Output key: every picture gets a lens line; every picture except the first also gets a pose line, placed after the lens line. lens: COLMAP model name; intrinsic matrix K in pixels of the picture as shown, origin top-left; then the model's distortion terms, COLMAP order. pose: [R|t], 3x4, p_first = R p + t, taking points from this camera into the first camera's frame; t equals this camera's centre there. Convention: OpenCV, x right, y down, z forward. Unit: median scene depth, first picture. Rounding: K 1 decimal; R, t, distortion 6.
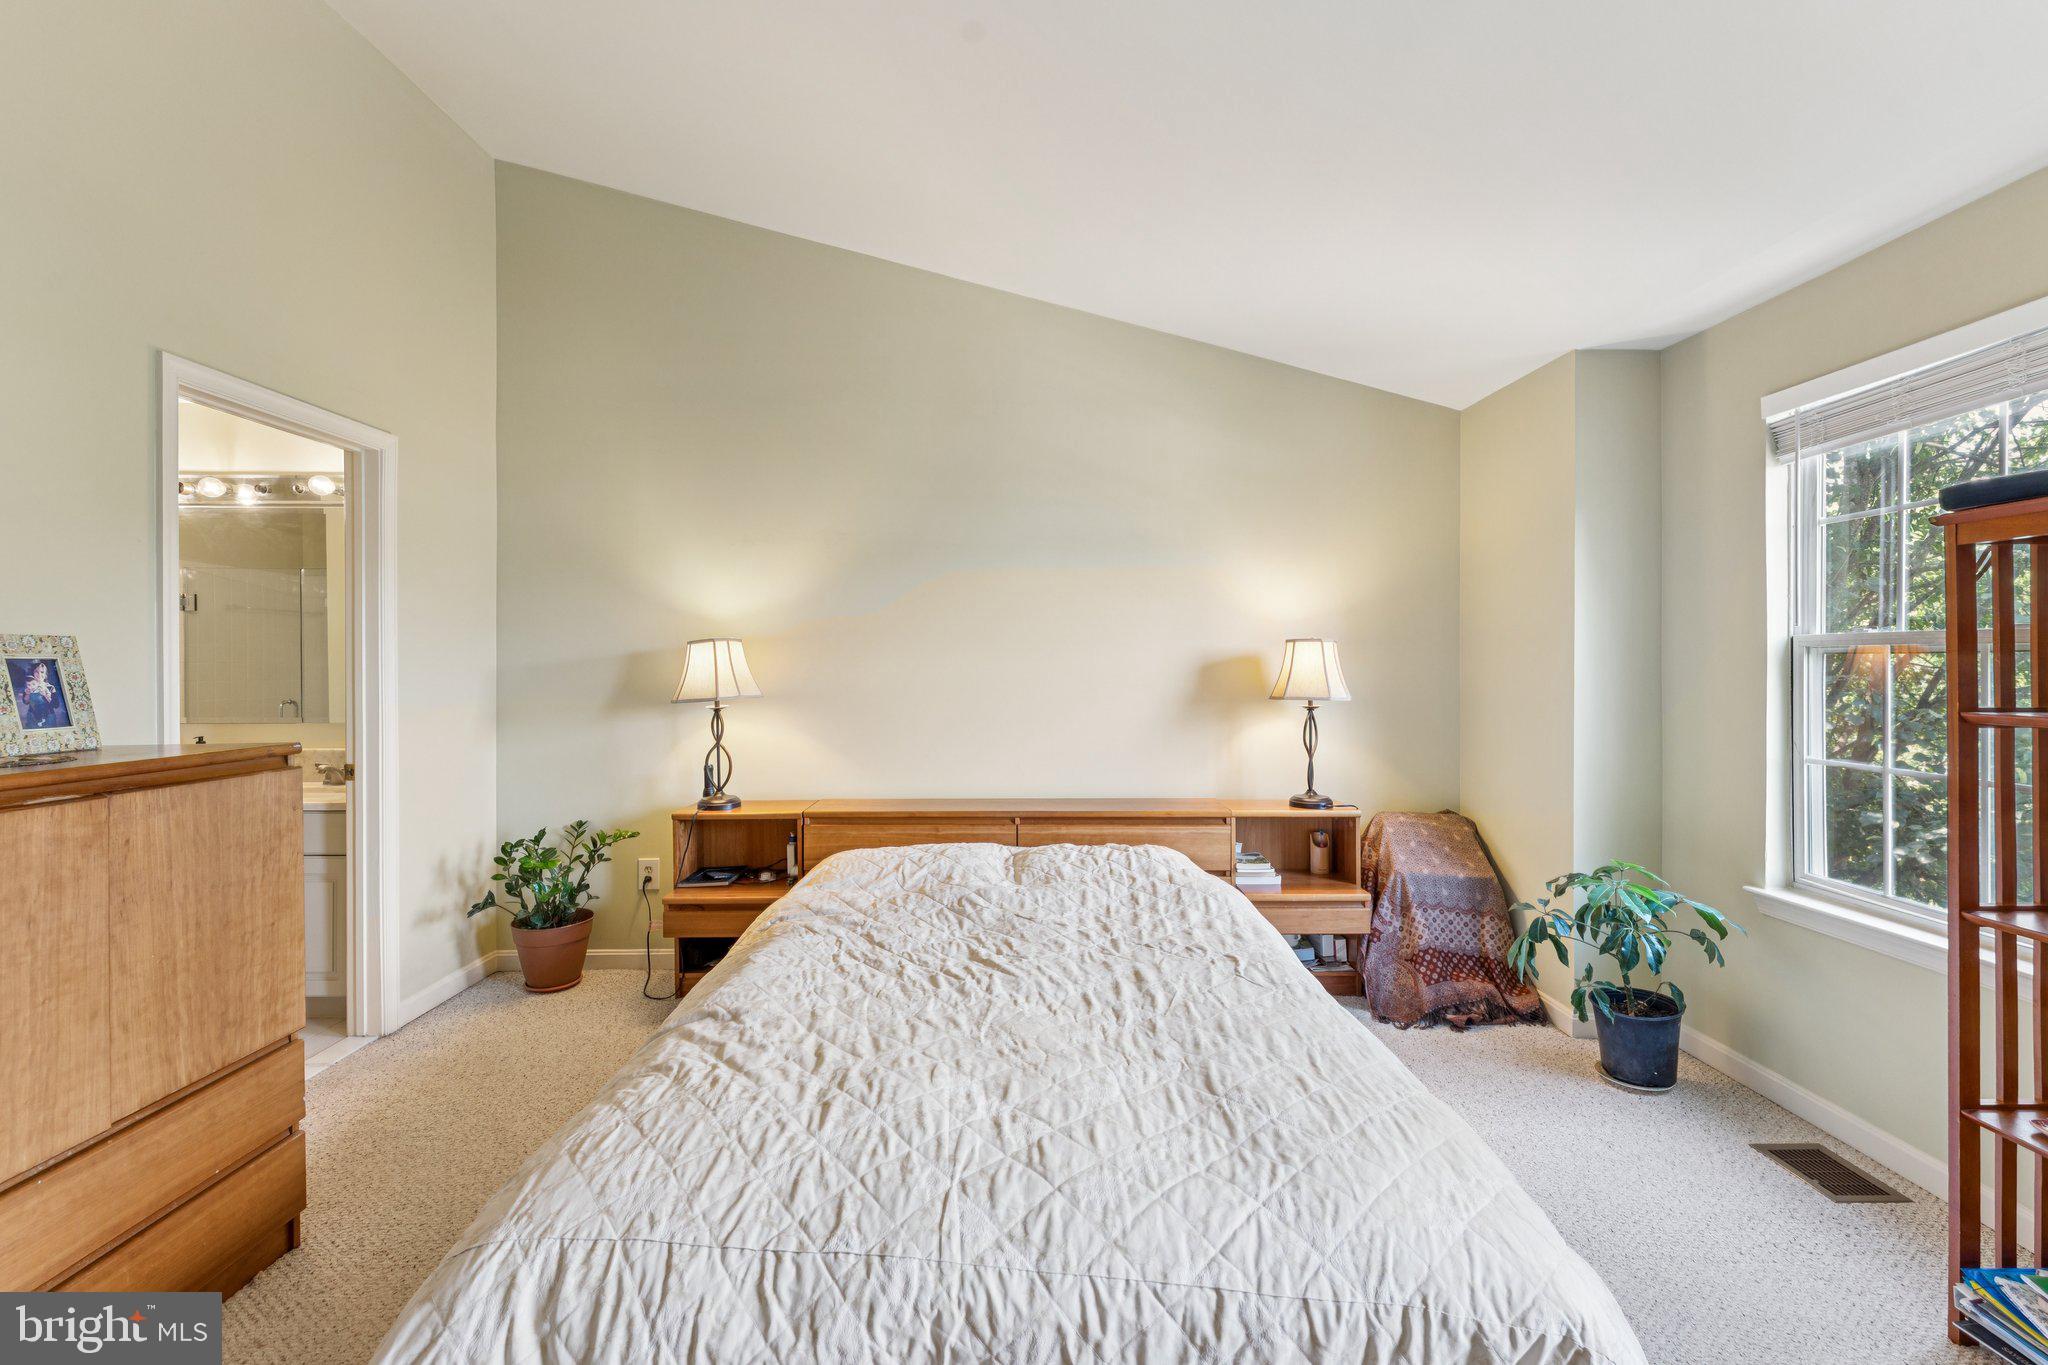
lens RADIAL K [[837.2, 0, 1026.7], [0, 837.2, 673.5], [0, 0, 1]] dist [-0.002448, 0.001065]
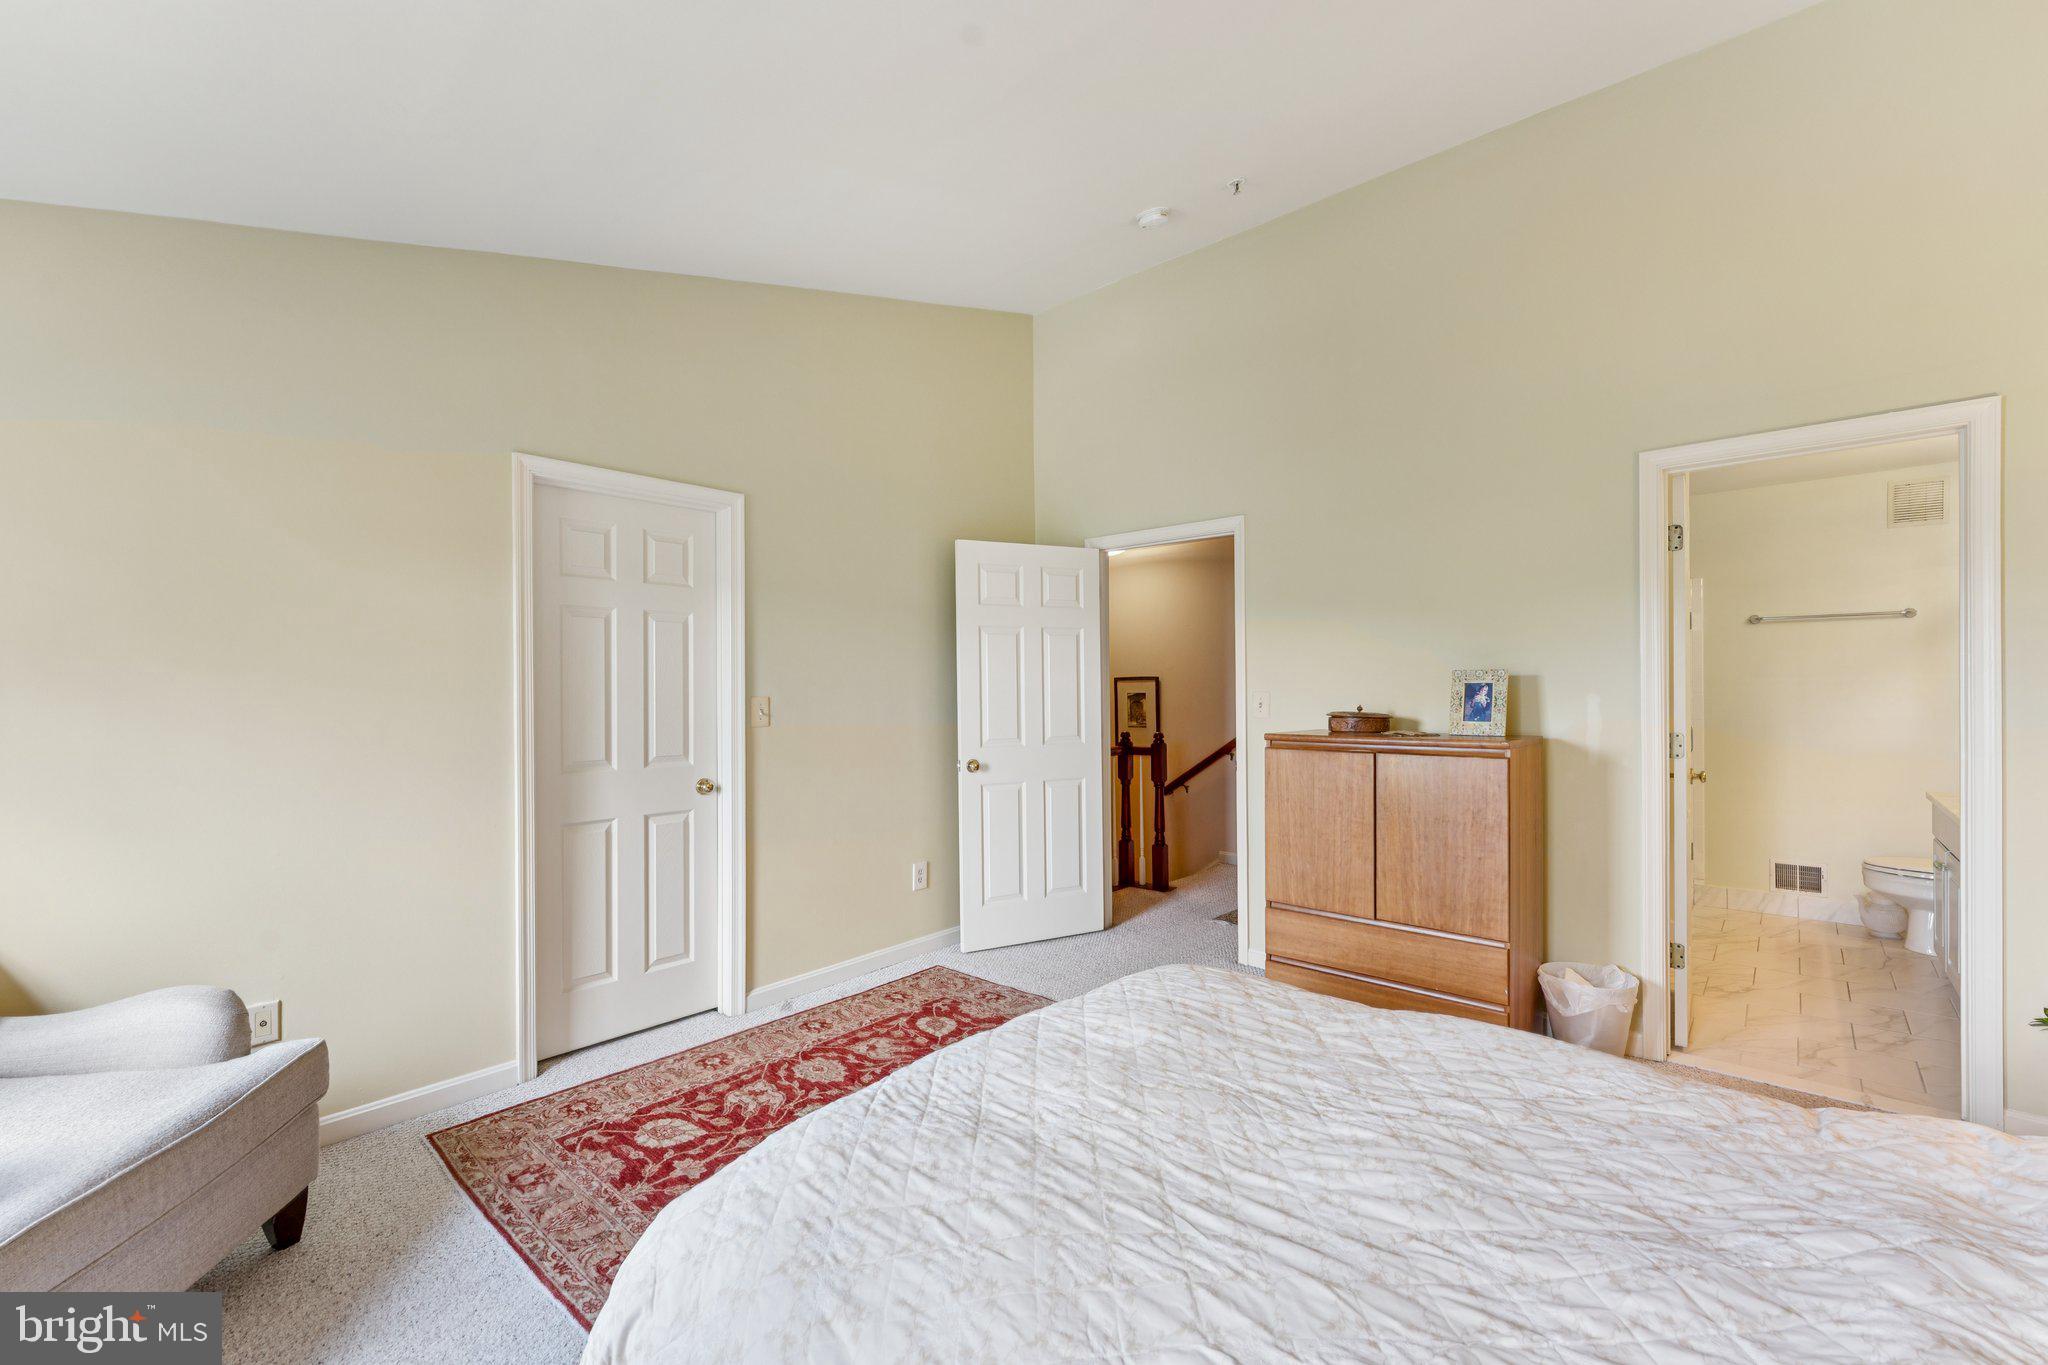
lens RADIAL K [[837.2, 0, 1027.7], [0, 837.2, 689.0], [0, 0, 1]] dist [-0.002448, 0.001065]
pose [[-0.666527, 0.002358, -0.745477, 0.613971], [0.001408, 0.999997, 0.001904, -0.007265], [0.745480, 0.000220, -0.666528, 1.125409]]
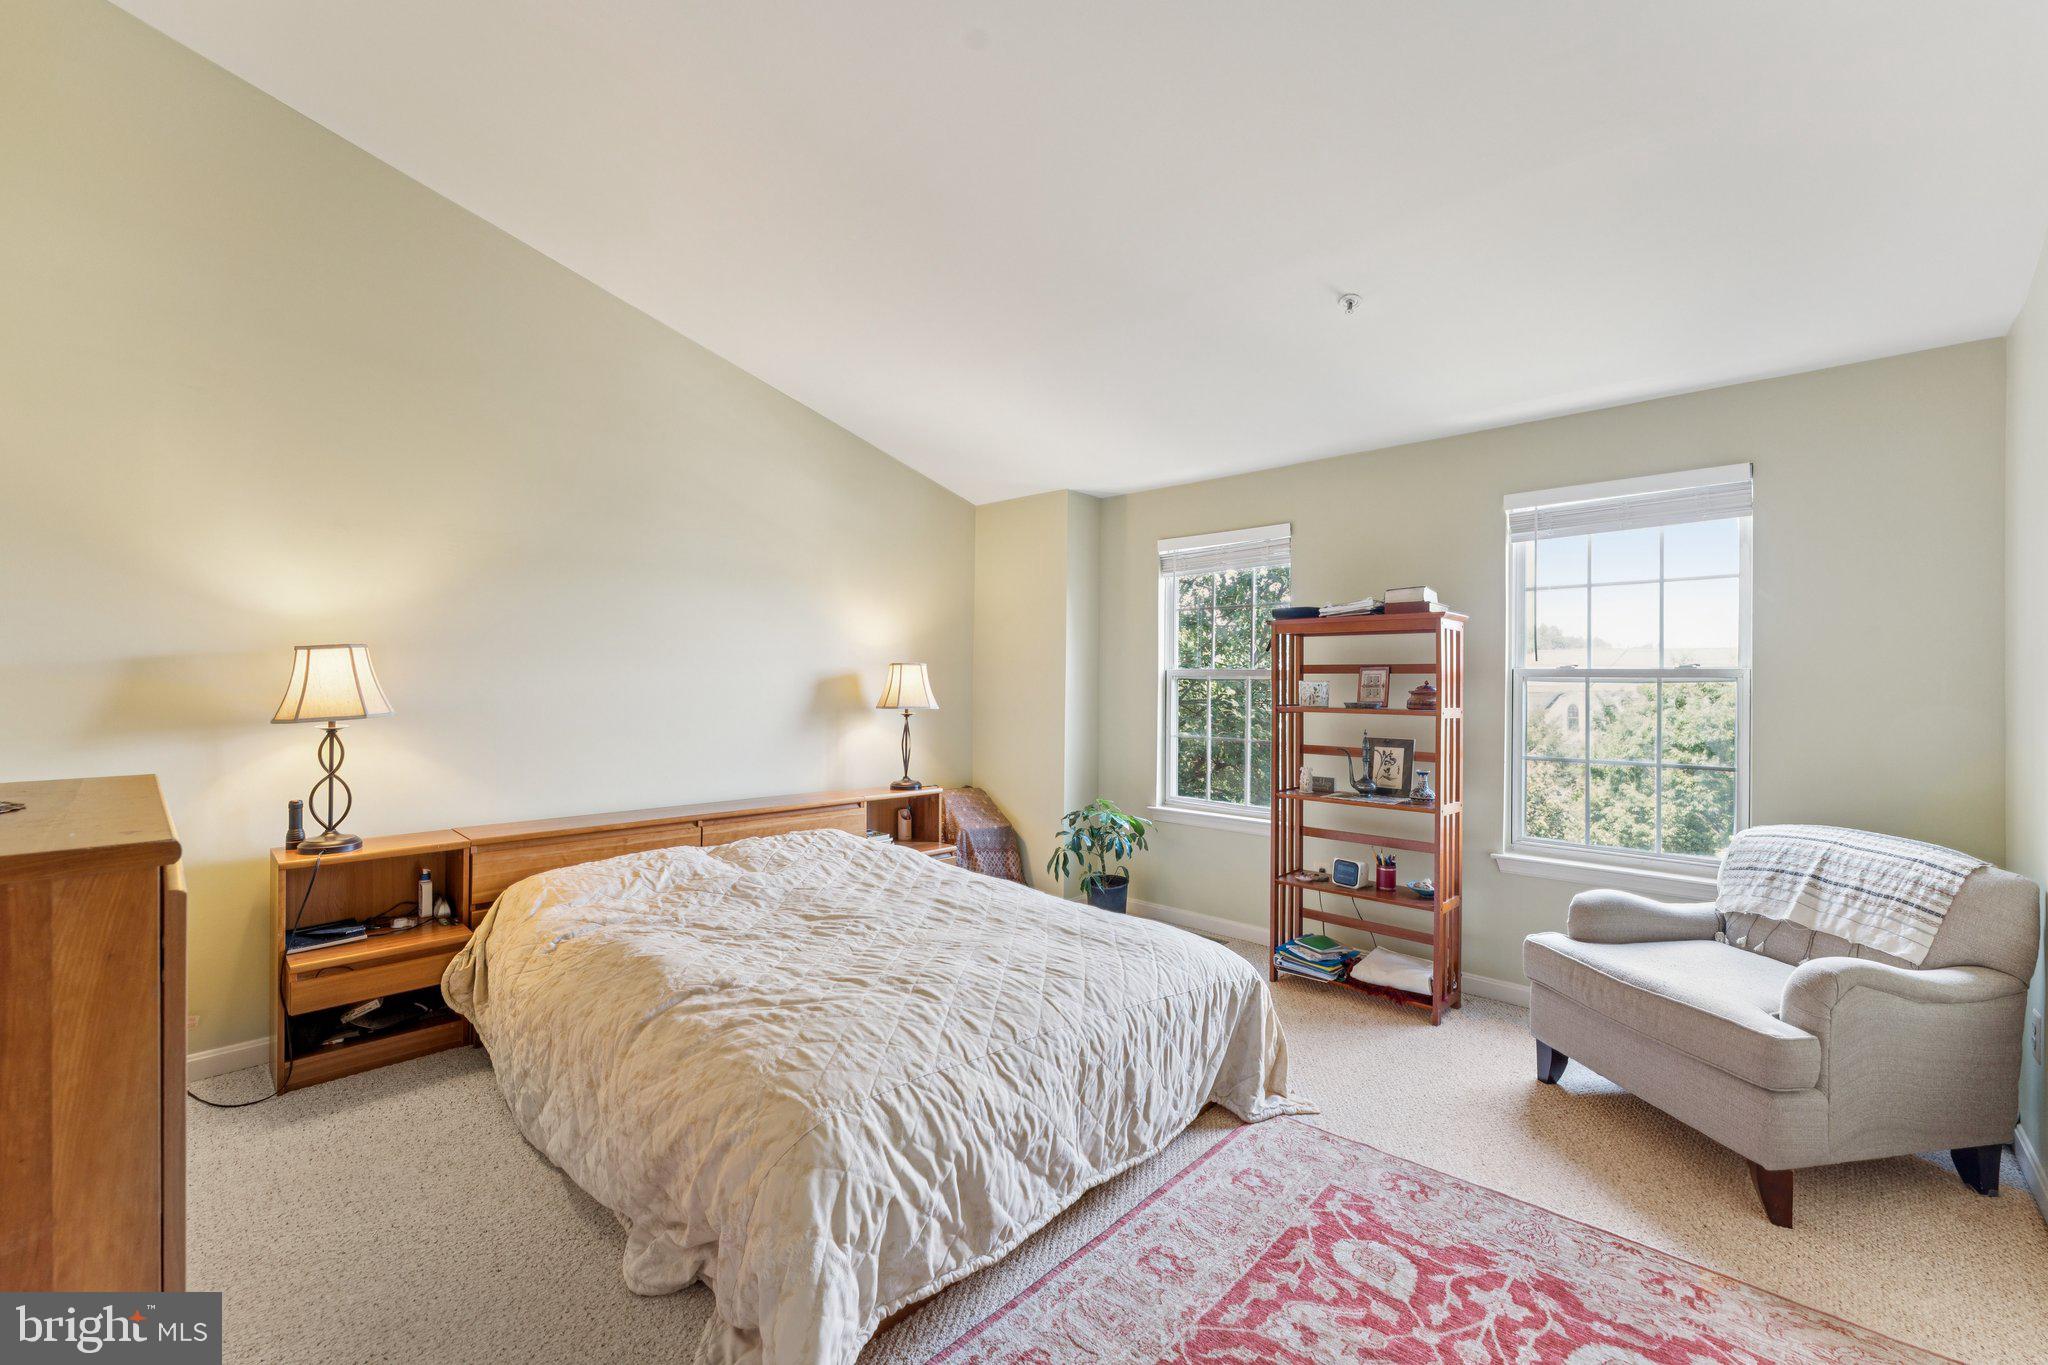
lens RADIAL K [[837.2, 0, 1006.5], [0, 837.2, 686.6], [0, 0, 1]] dist [-0.002448, 0.001065]
pose [[0.702132, 0.005479, 0.712026, -0.732017], [-0.002759, 0.999984, -0.004974, 0.004392], [-0.712042, 0.001528, 0.702136, -0.064279]]
